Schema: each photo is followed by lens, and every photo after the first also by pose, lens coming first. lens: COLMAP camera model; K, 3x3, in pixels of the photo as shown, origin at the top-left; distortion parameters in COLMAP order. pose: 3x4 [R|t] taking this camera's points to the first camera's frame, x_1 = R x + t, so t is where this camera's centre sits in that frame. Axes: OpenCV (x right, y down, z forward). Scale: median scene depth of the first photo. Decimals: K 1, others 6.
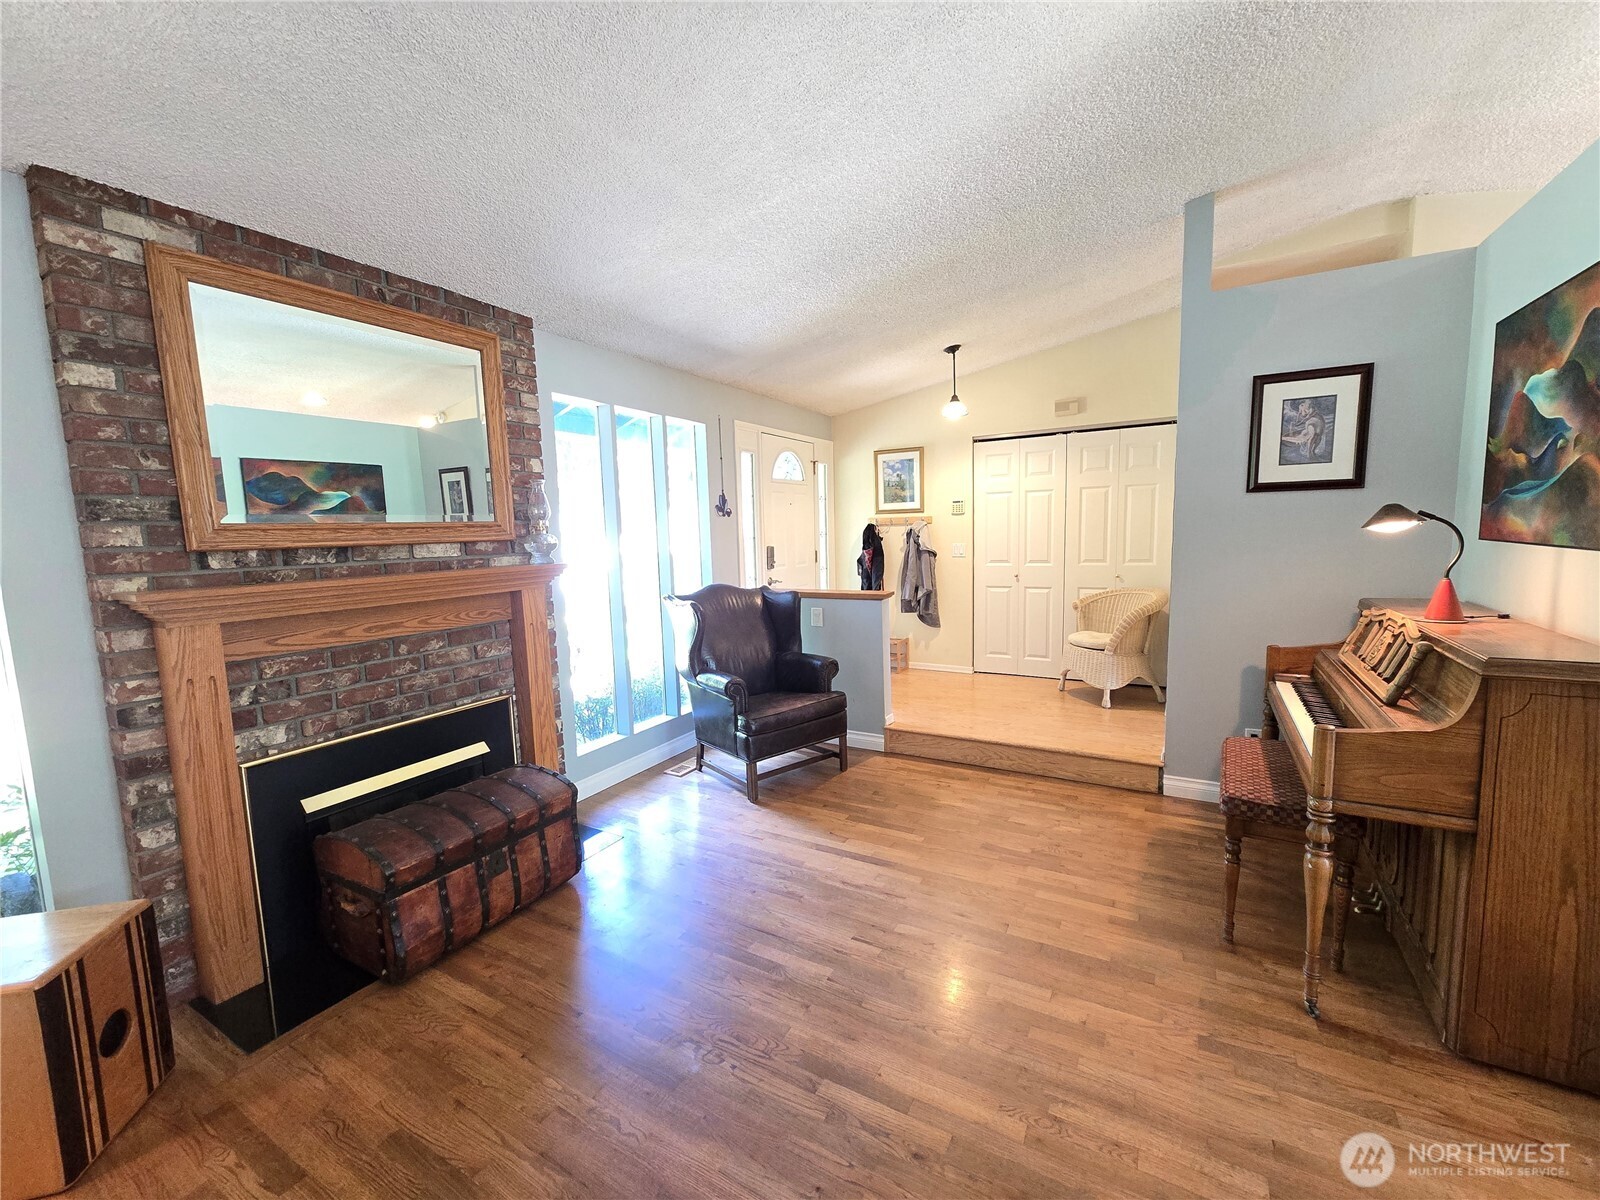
lens RADIAL K [[650.6, 0, 798.3], [0, 650.6, 603.9], [0, 0, 1]] dist [-0.002624, 0.001501]
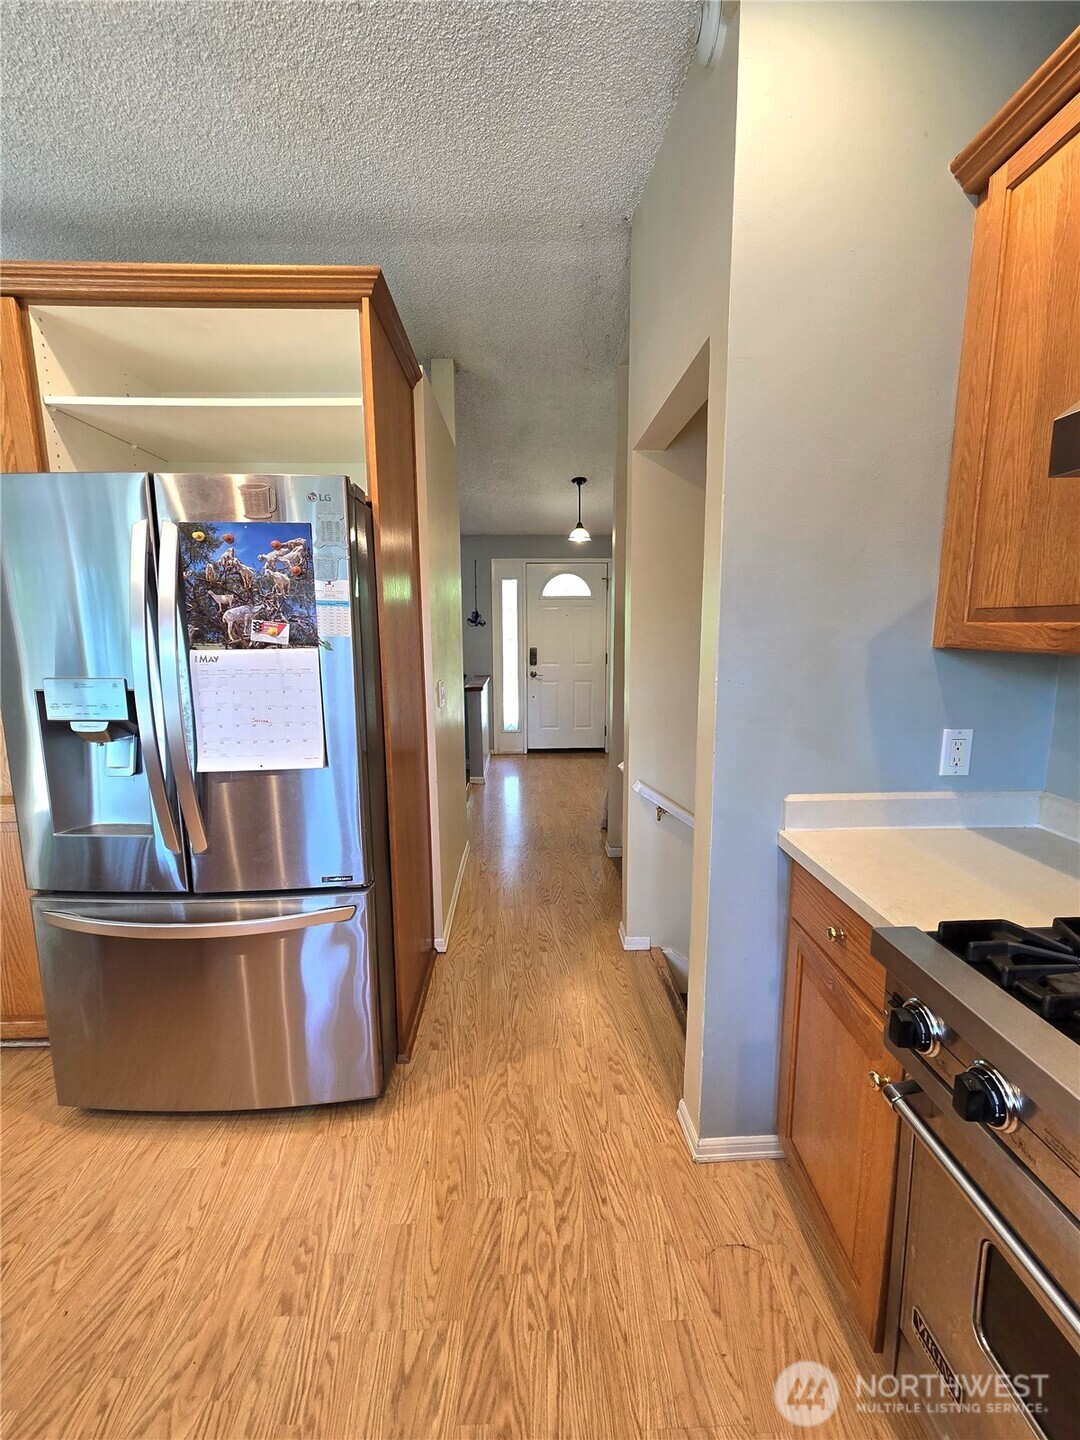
lens RADIAL K [[585.5, 0, 534.3], [0, 585.5, 717.5], [0, 0, 1]] dist [-0.002624, 0.001501]
pose [[0.525052, 0.145106, -0.838609, 2.243845], [-0.106149, 0.988829, 0.104640, -0.201262], [0.844424, 0.034076, 0.534590, 1.003796]]
